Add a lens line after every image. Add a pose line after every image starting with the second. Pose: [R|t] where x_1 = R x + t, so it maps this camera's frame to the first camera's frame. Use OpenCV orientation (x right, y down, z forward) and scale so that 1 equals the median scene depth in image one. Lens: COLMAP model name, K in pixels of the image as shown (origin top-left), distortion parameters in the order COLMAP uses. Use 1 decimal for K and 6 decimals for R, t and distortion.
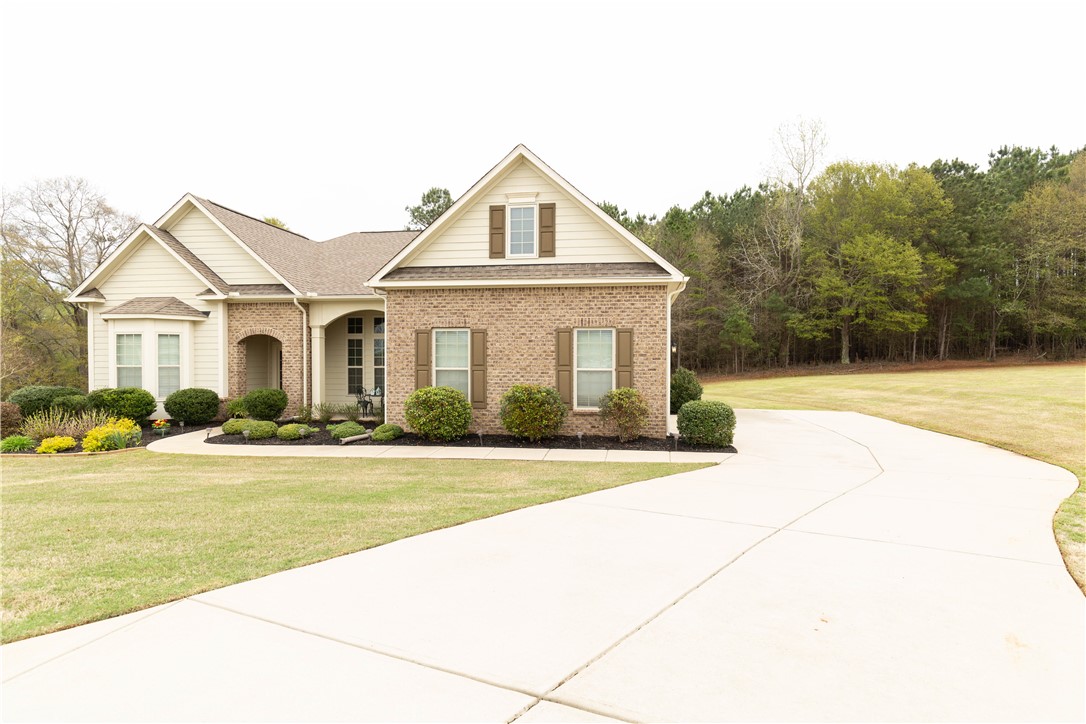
lens RADIAL K [[570.3, 0, 549.9], [0, 570.3, 365.5], [0, 0, 1]] dist [-0.009047, -0.000855]
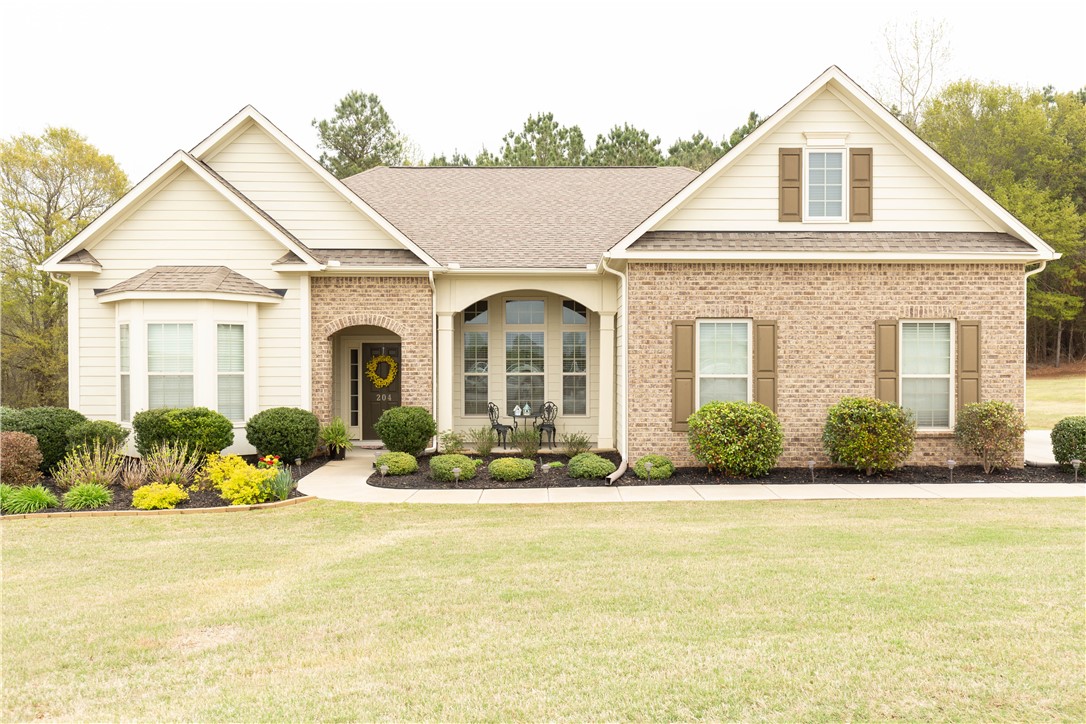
lens RADIAL K [[890.8, 0, 540.6], [0, 890.8, 368.8], [0, 0, 1]] dist [-0.003211, 0.006156]
pose [[0.989405, -0.002988, 0.145151, -0.558458], [0.002986, 0.999996, 0.000230, -0.004055], [-0.145151, 0.000206, 0.989409, -0.062623]]
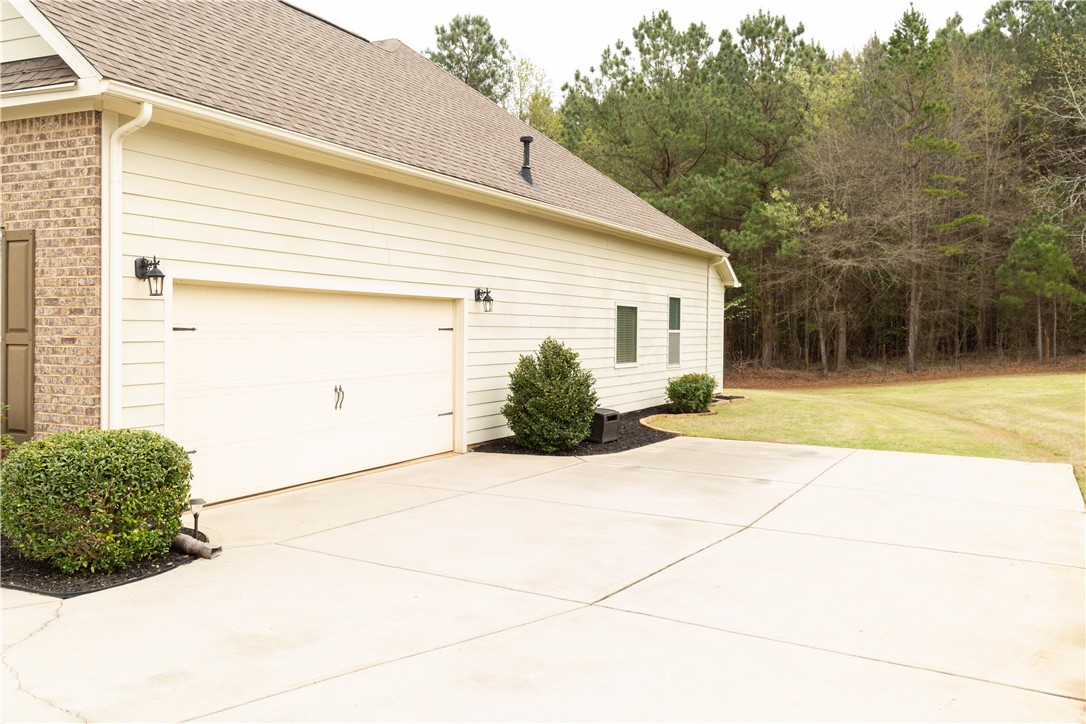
lens RADIAL K [[966.0, 0, 542.7], [0, 966.0, 353.9], [0, 0, 1]] dist [0.004865, 0.002558]
pose [[0.952750, 0.013816, -0.303442, 0.626285], [-0.009366, 0.999826, 0.016117, 0.002782], [0.303612, -0.012513, 0.952713, 0.463698]]
